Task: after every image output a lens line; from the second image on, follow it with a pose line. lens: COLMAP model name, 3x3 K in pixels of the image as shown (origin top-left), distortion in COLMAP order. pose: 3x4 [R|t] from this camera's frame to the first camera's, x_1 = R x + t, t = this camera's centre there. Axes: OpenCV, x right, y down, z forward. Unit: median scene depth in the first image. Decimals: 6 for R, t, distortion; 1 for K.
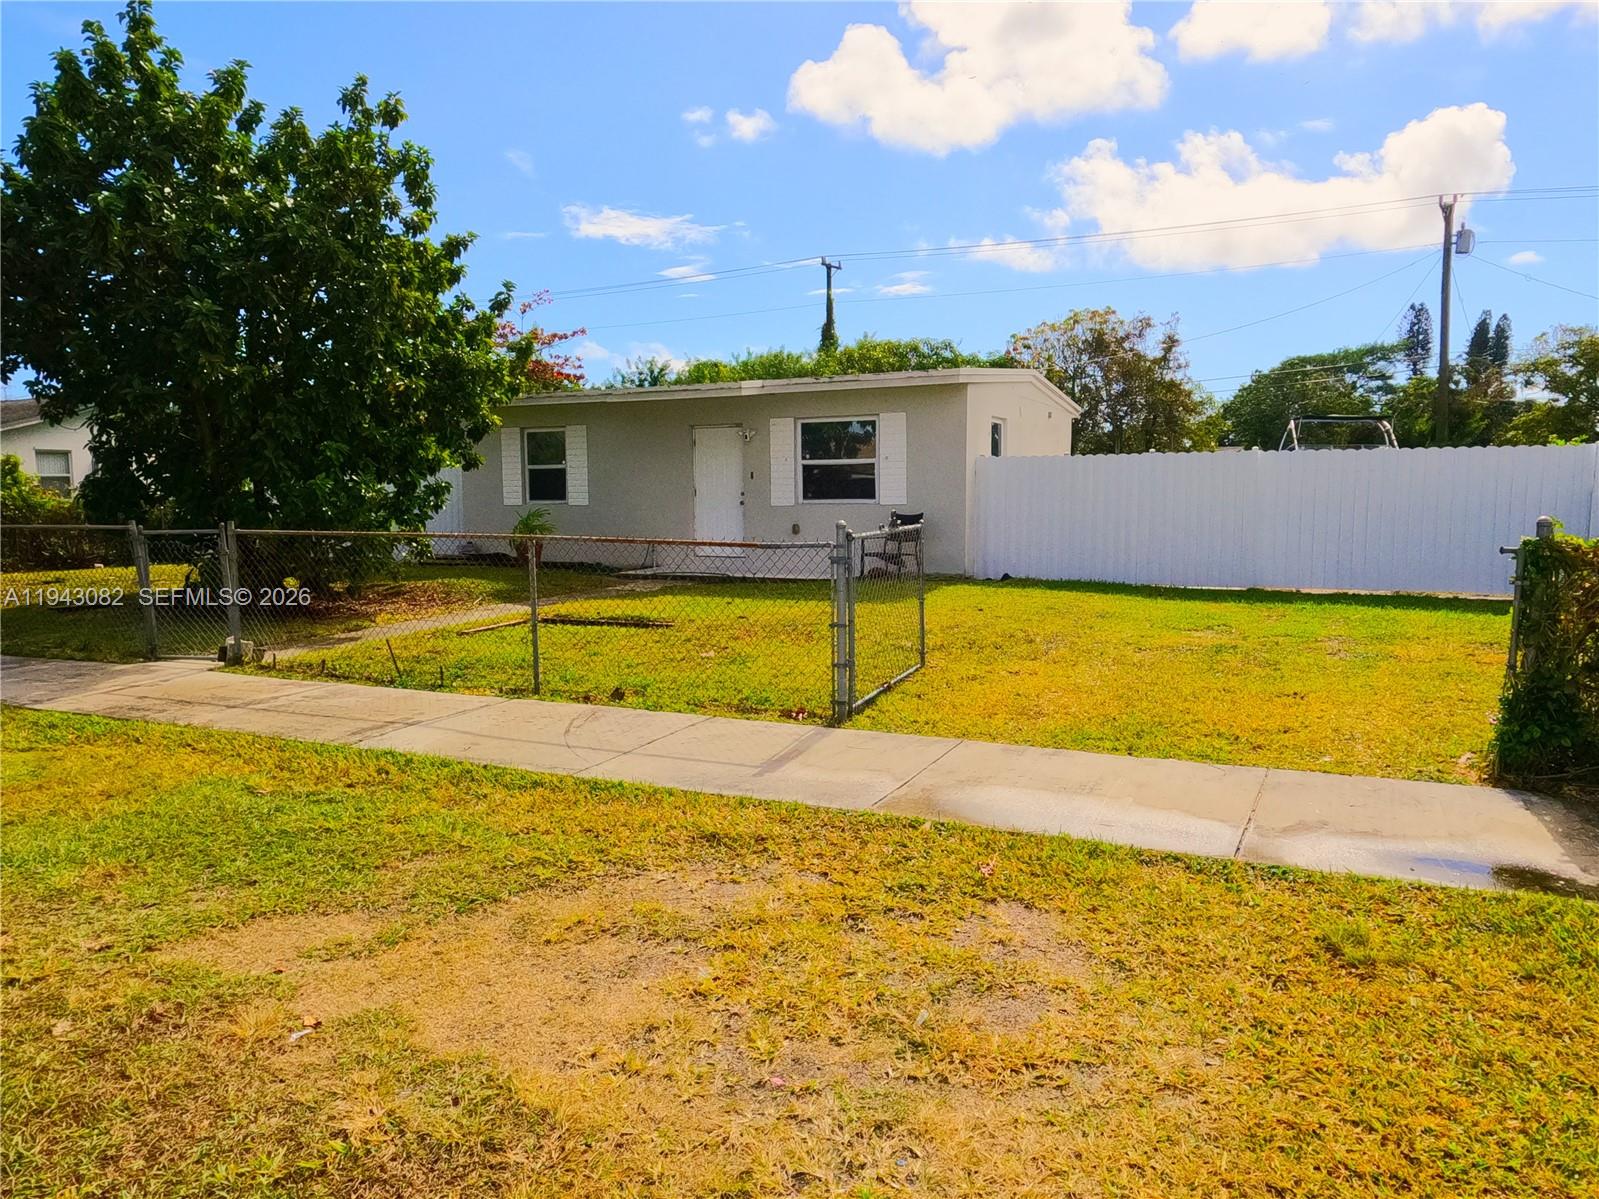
lens RADIAL K [[1191.9, 0, 747.4], [0, 1191.9, 604.6], [0, 0, 1]] dist [-0.000155, -0.001222]
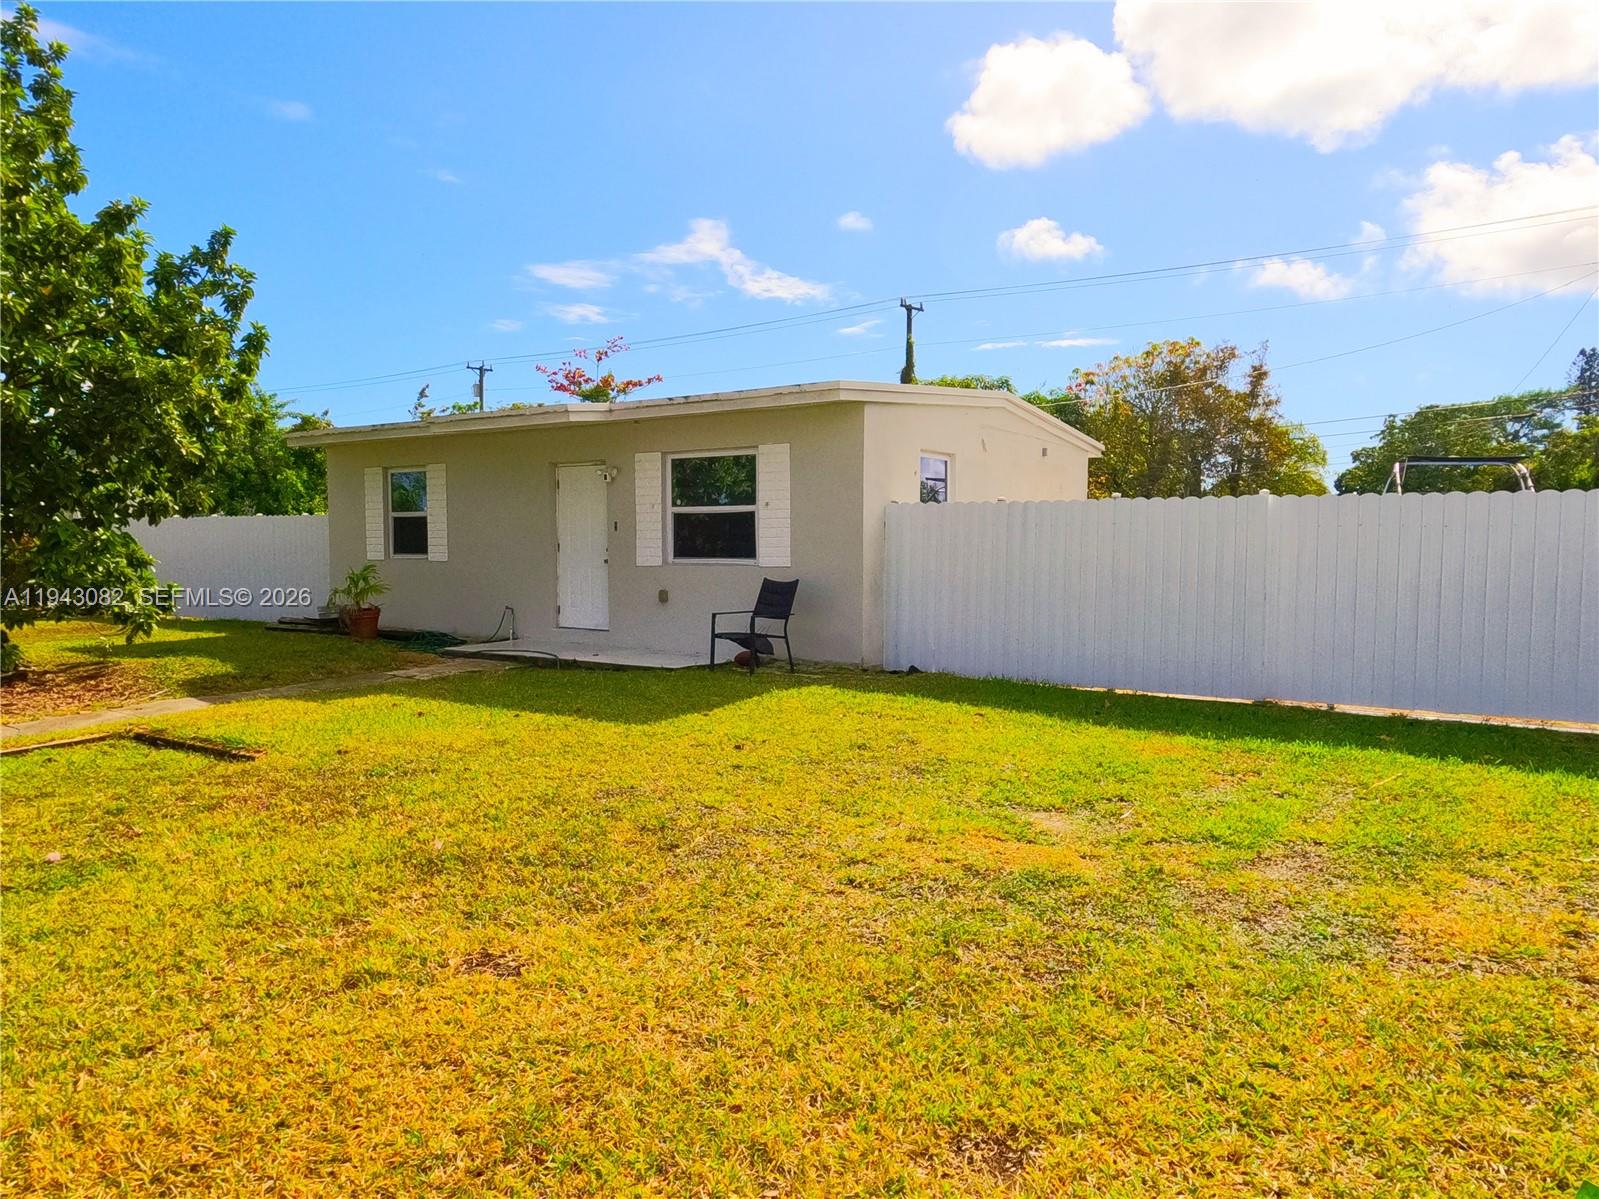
lens RADIAL K [[1074.9, 0, 796.3], [0, 1074.9, 598.2], [0, 0, 1]] dist [0.002036, -0.000405]
pose [[0.991437, 0.014814, -0.129744, 0.126800], [-0.019860, 0.999092, -0.037681, -0.022430], [0.129068, 0.039935, 0.990831, 0.191582]]
